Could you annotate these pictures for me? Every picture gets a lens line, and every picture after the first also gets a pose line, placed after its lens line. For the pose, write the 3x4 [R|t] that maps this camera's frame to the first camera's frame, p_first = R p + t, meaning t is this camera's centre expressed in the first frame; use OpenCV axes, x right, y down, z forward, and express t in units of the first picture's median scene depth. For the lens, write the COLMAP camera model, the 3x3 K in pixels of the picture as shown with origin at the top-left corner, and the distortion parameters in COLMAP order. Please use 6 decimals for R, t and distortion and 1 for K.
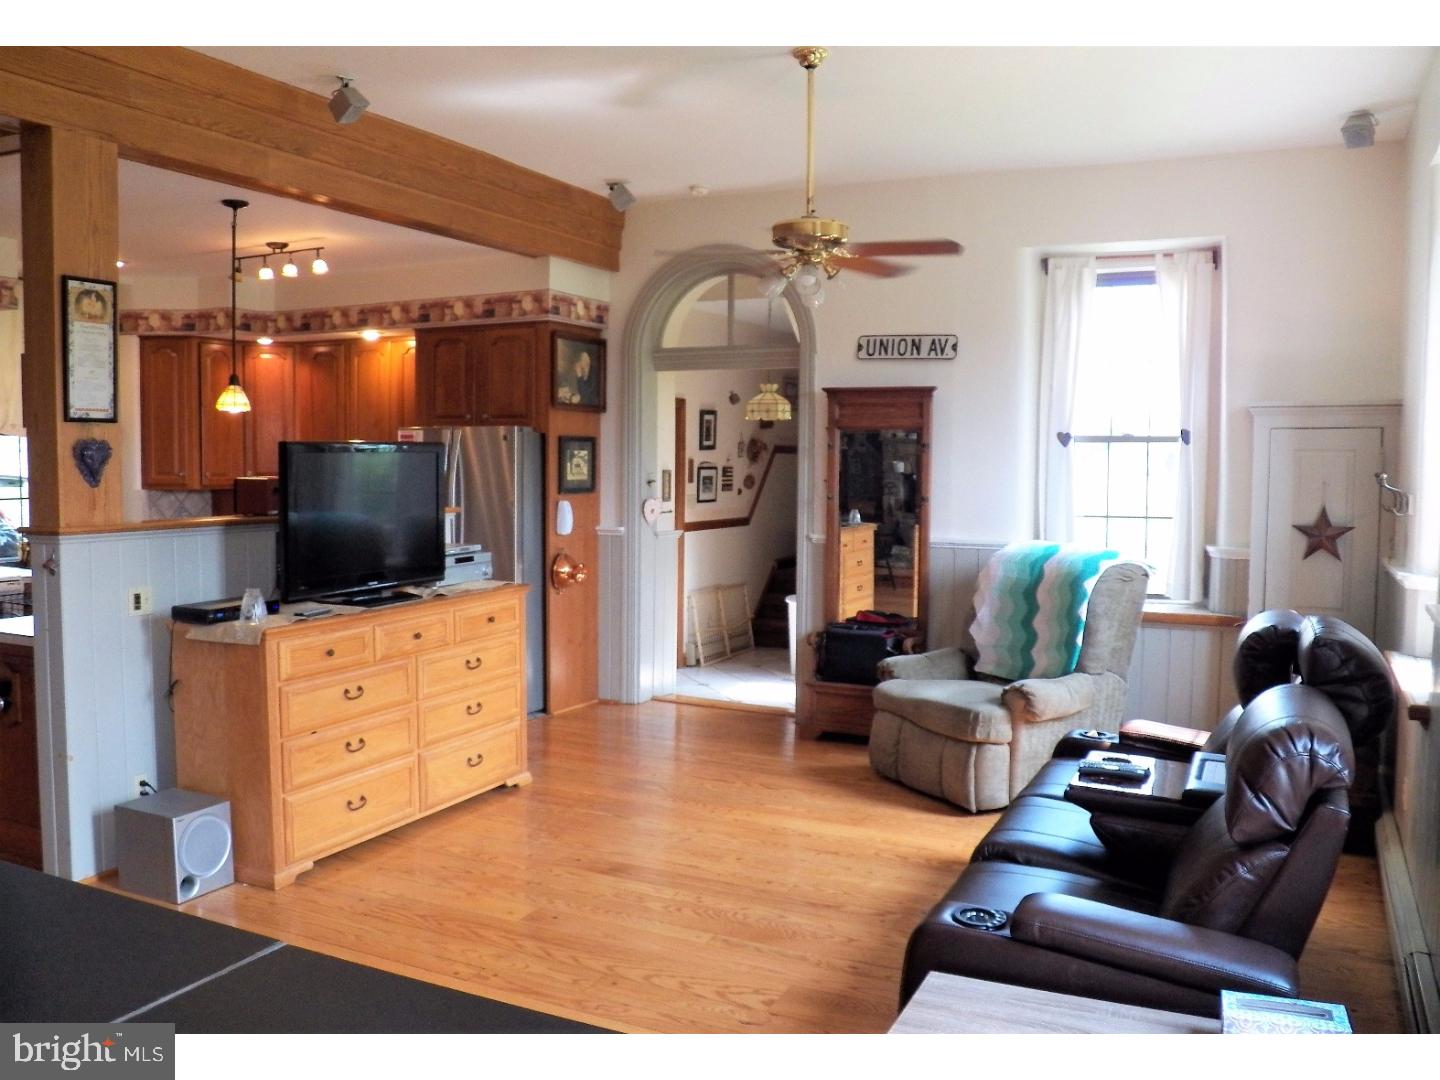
lens RADIAL K [[1212.1, 0, 706.9], [0, 1212.1, 533.3], [0, 0, 1]] dist [-0.141563, 0.073632]
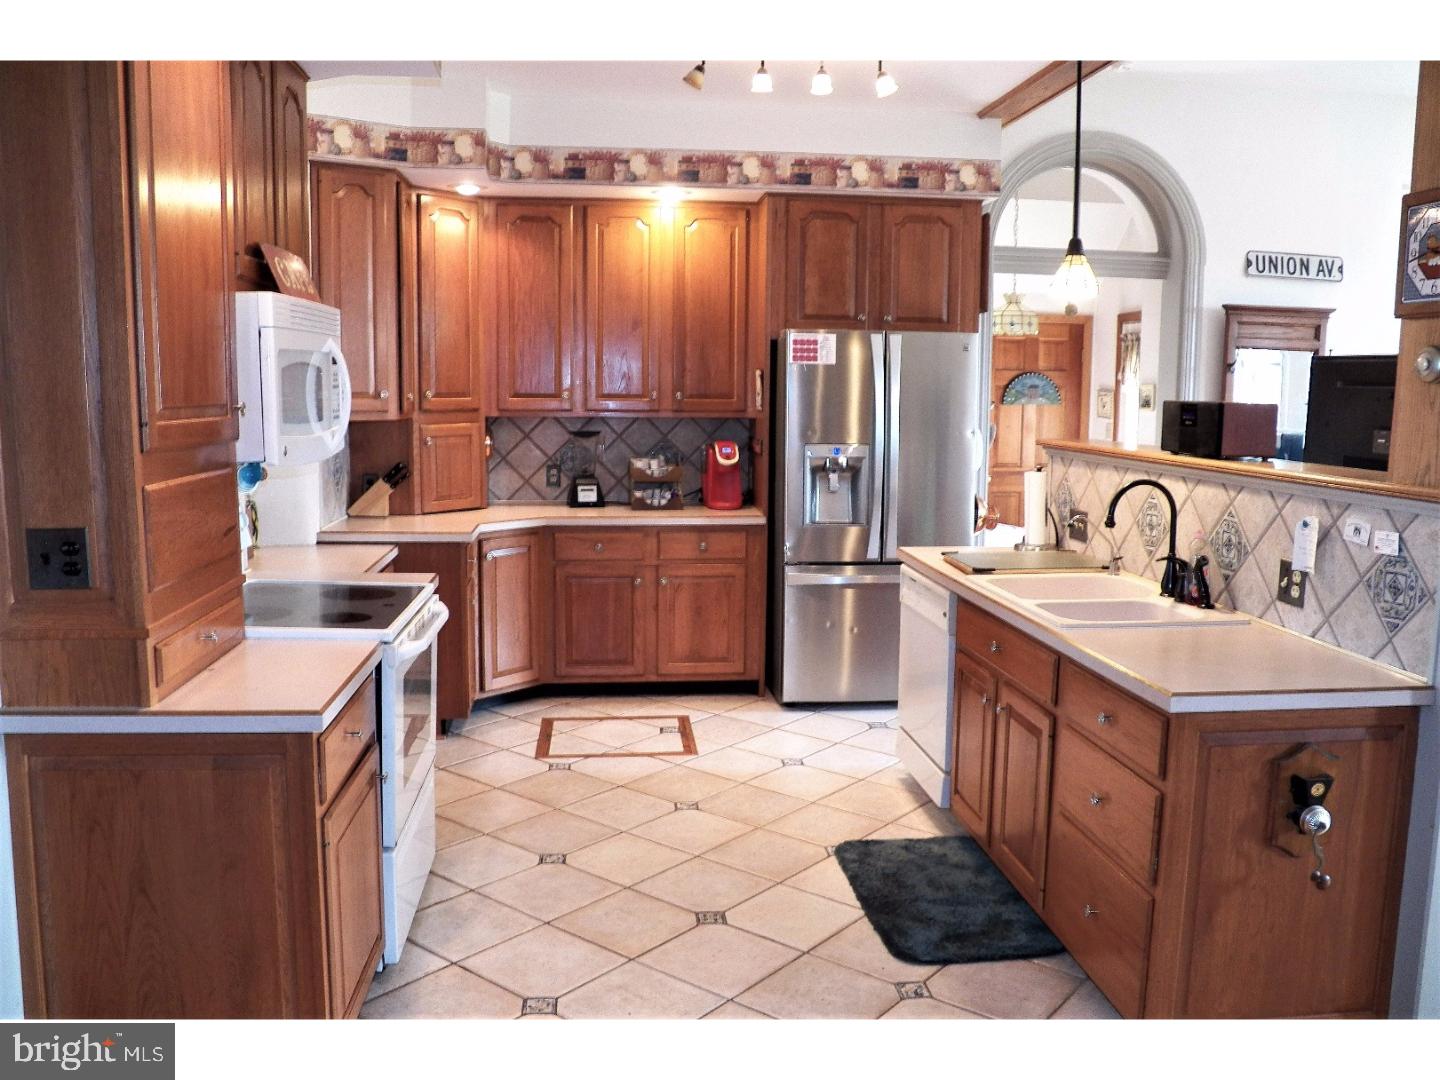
lens RADIAL K [[1176.7, 0, 720.0], [0, 1176.7, 540.0], [0, 0, 1]] dist [-0.142860, 0.099835]
pose [[0.846290, -0.068336, 0.528321, -0.734616], [0.028396, 0.996115, 0.083358, -0.024110], [-0.531965, -0.055543, 0.844943, 0.464170]]
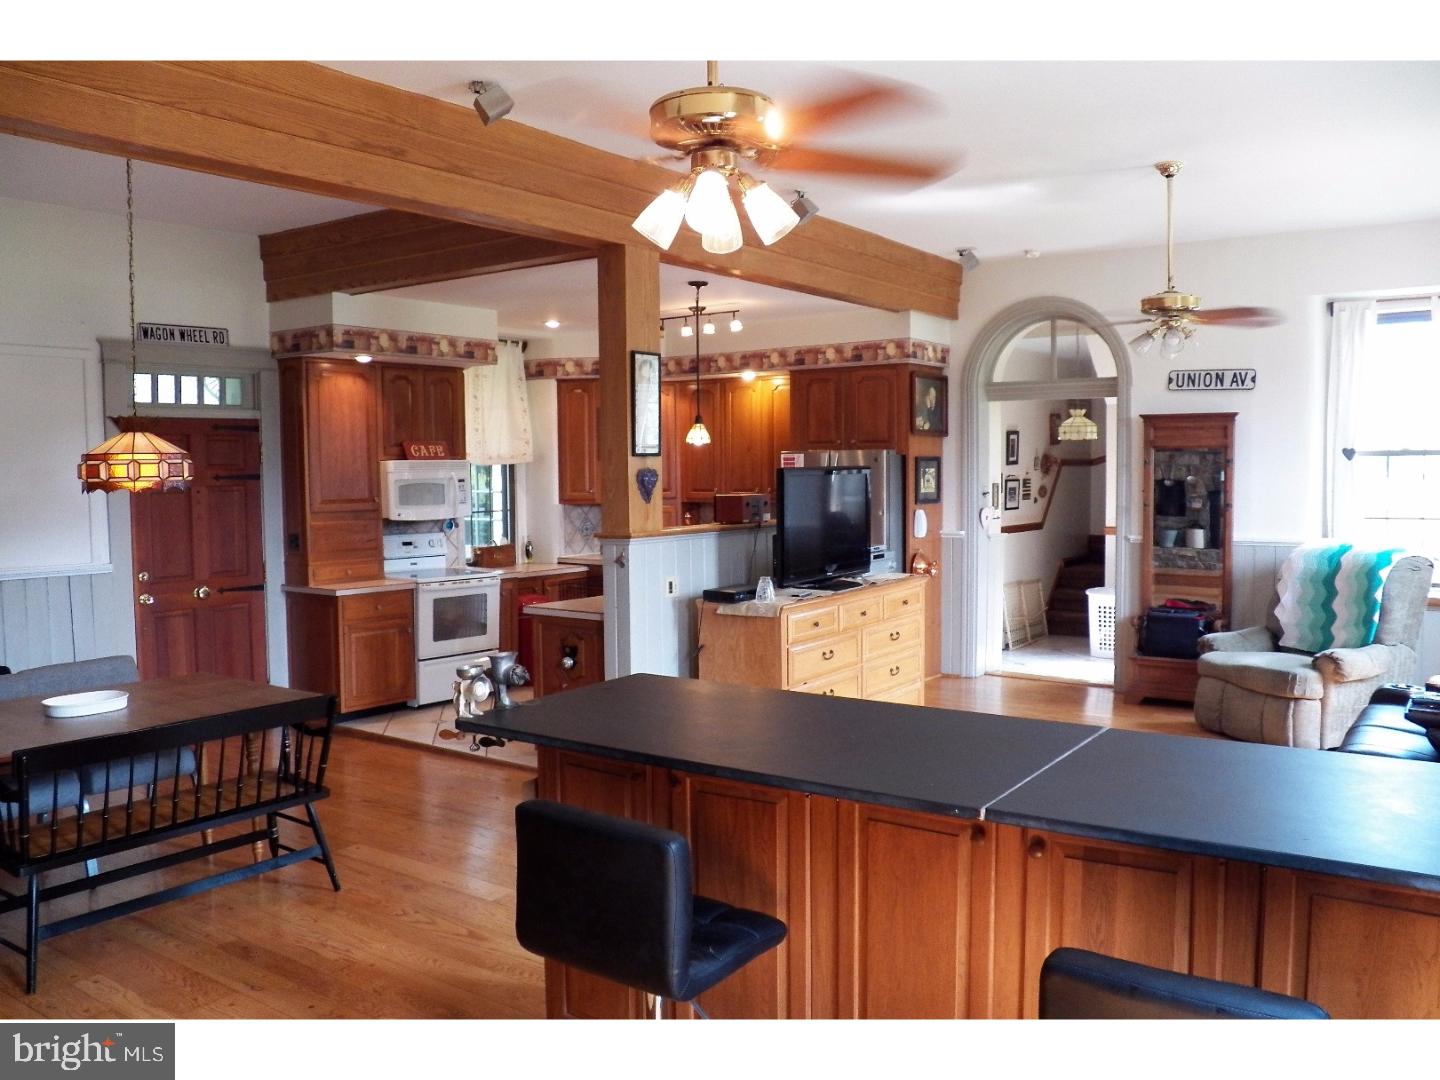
lens RADIAL K [[1176.7, 0, 720.0], [0, 1176.7, 540.0], [0, 0, 1]] dist [-0.142860, 0.099835]
pose [[0.986949, -0.007830, -0.160845, -0.138326], [0.007813, 0.999969, -0.000739, 0.003260], [0.160846, -0.000528, 0.986979, -0.219064]]
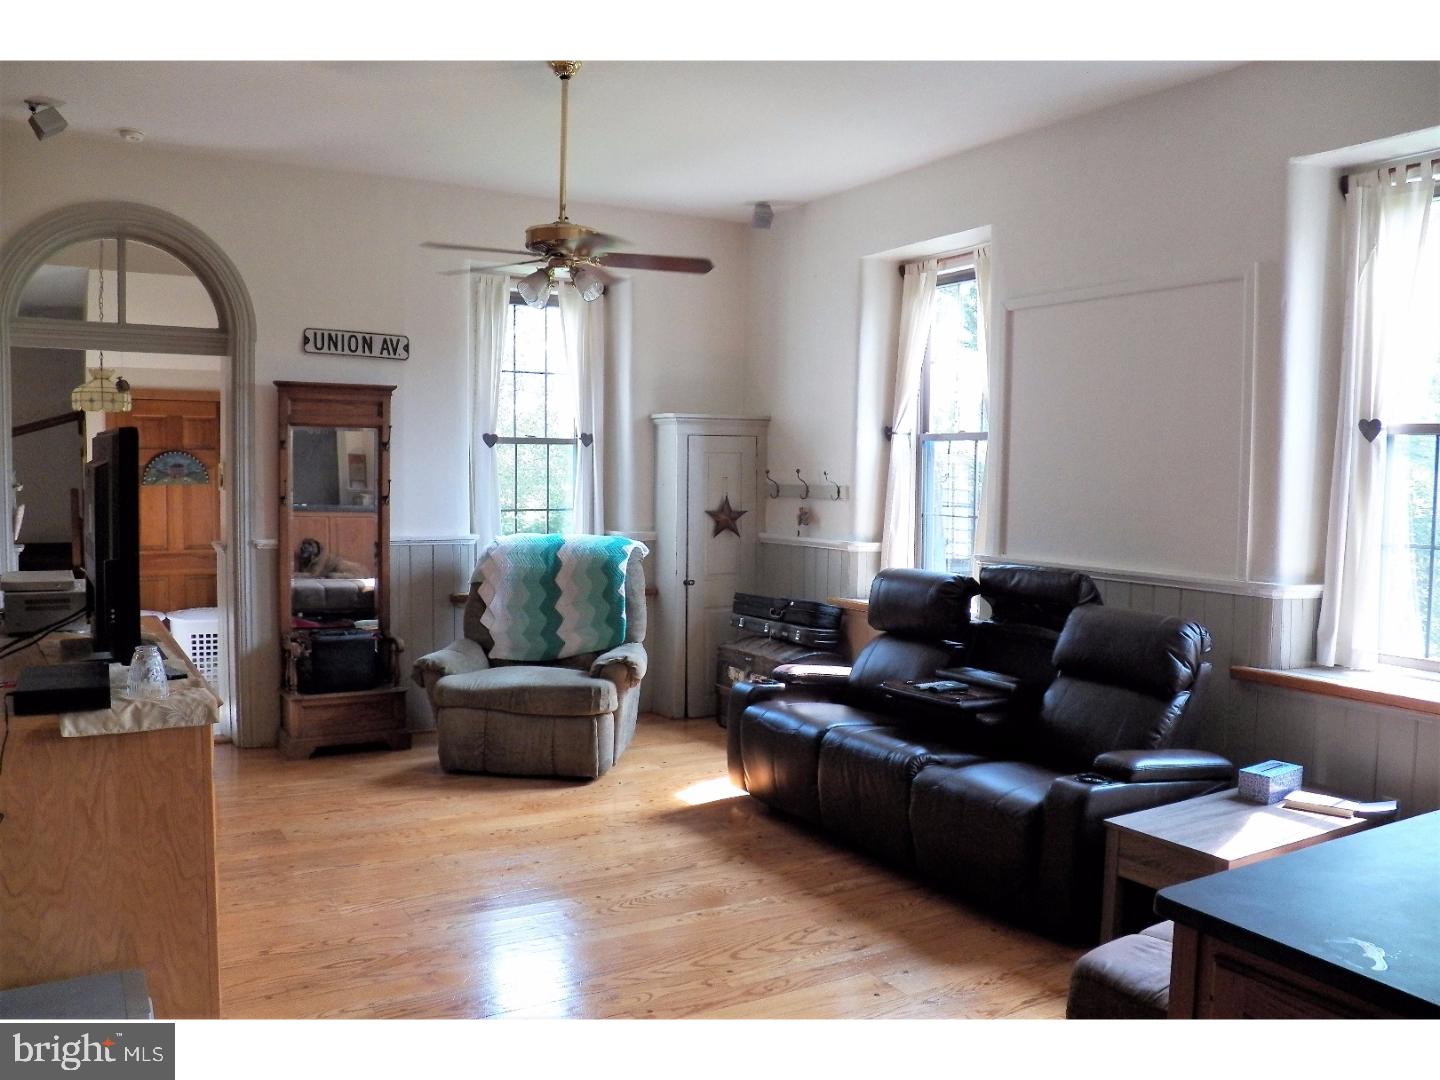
lens RADIAL K [[1176.7, 0, 720.0], [0, 1176.7, 540.0], [0, 0, 1]] dist [-0.142860, 0.099835]
pose [[0.544054, -0.048974, 0.837620, -0.476492], [0.040489, 0.998664, 0.032092, -0.013356], [-0.838073, 0.016455, 0.545311, 0.242040]]
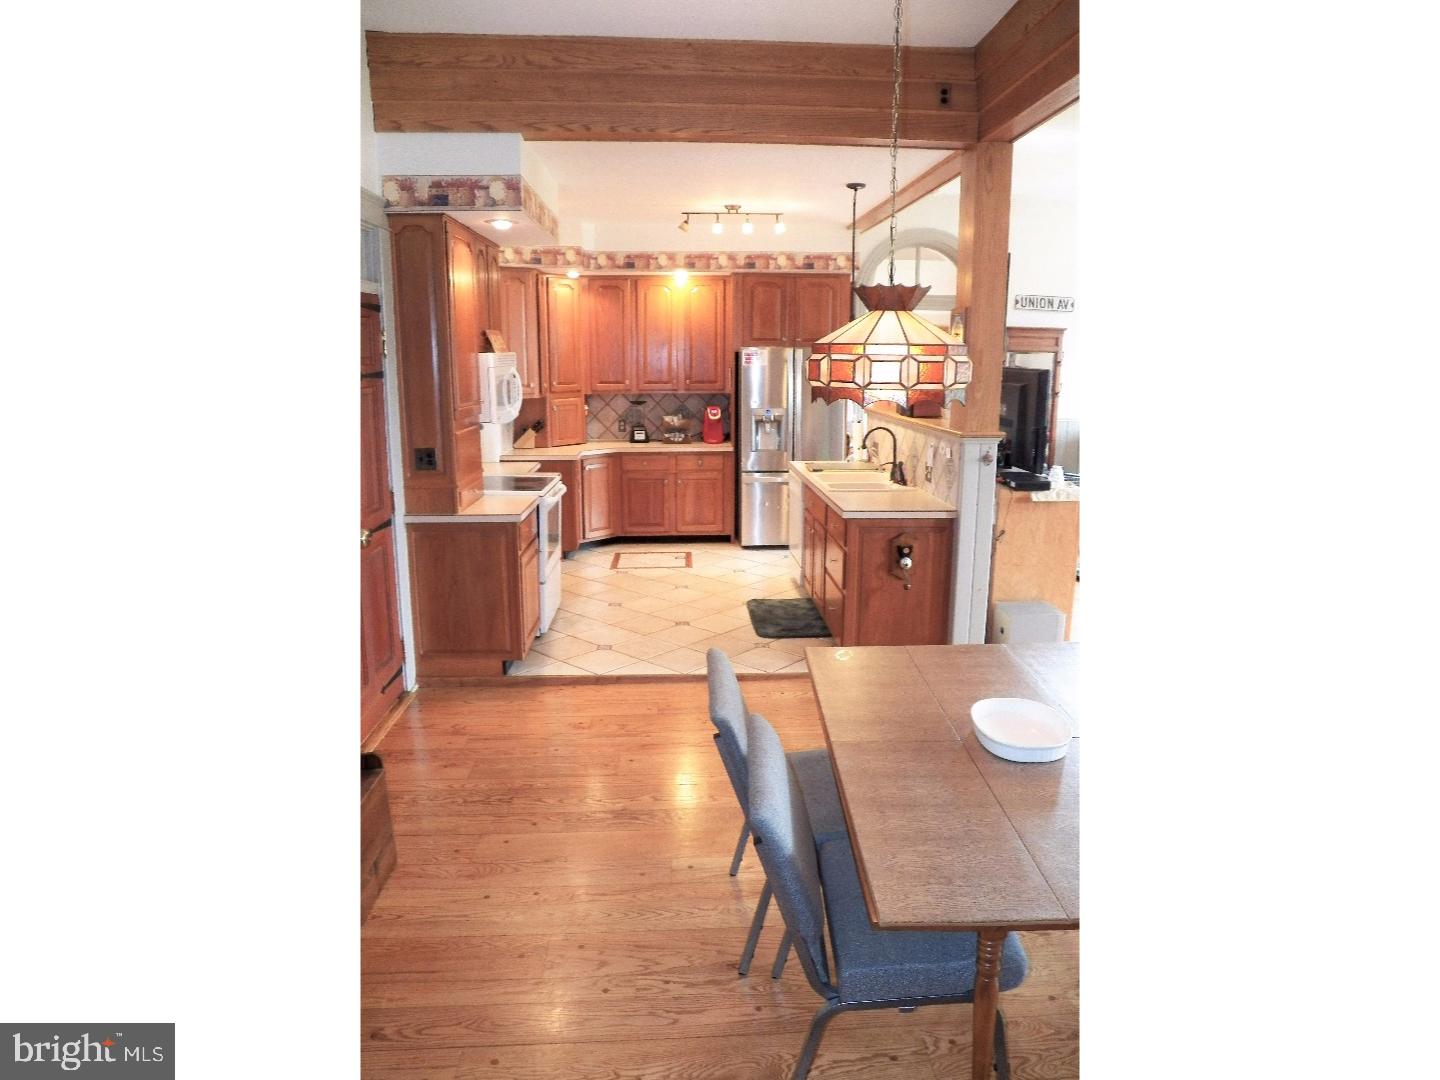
lens RADIAL K [[881.0, 0, 720.0], [0, 881.0, 540.0], [0, 0, 1]] dist [-0.132138, 0.029949]
pose [[0.873402, -0.107965, 0.474881, -0.846776], [0.035663, 0.986677, 0.158732, -0.034177], [-0.485692, -0.121701, 0.865616, 0.142072]]
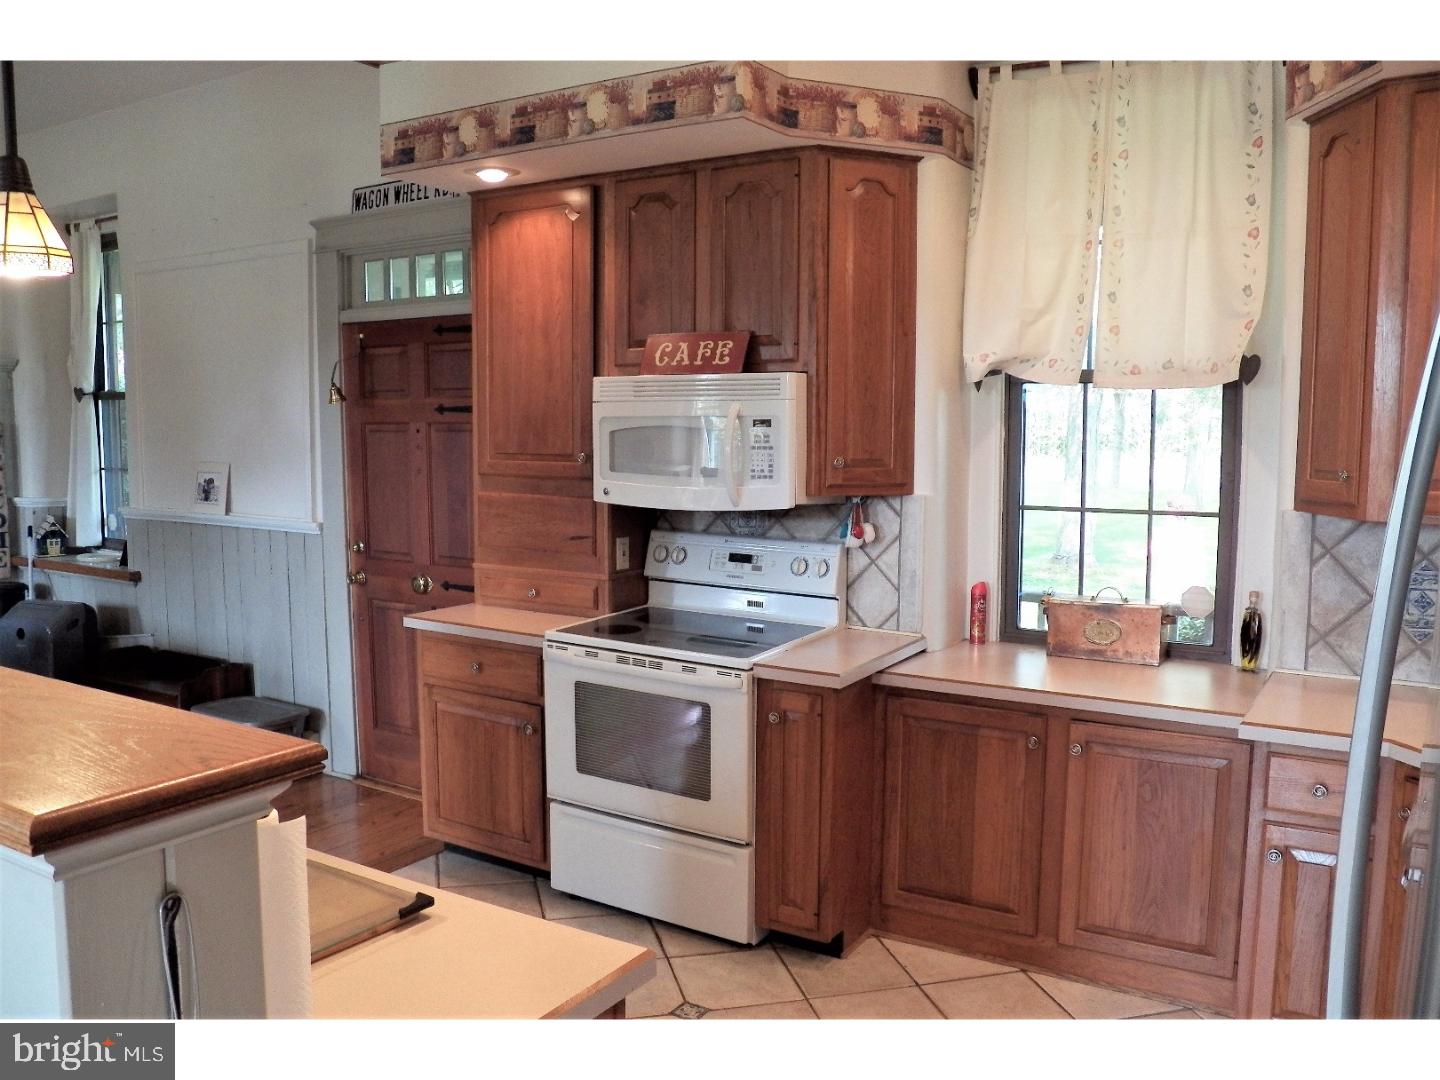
lens RADIAL K [[1176.7, 0, 720.0], [0, 1176.7, 540.0], [0, 0, 1]] dist [-0.142860, 0.099835]
pose [[-0.093104, 0.092089, -0.991389, -0.092622], [-0.067549, 0.992835, 0.098567, -0.061734], [0.993362, 0.076144, -0.086217, 0.994149]]
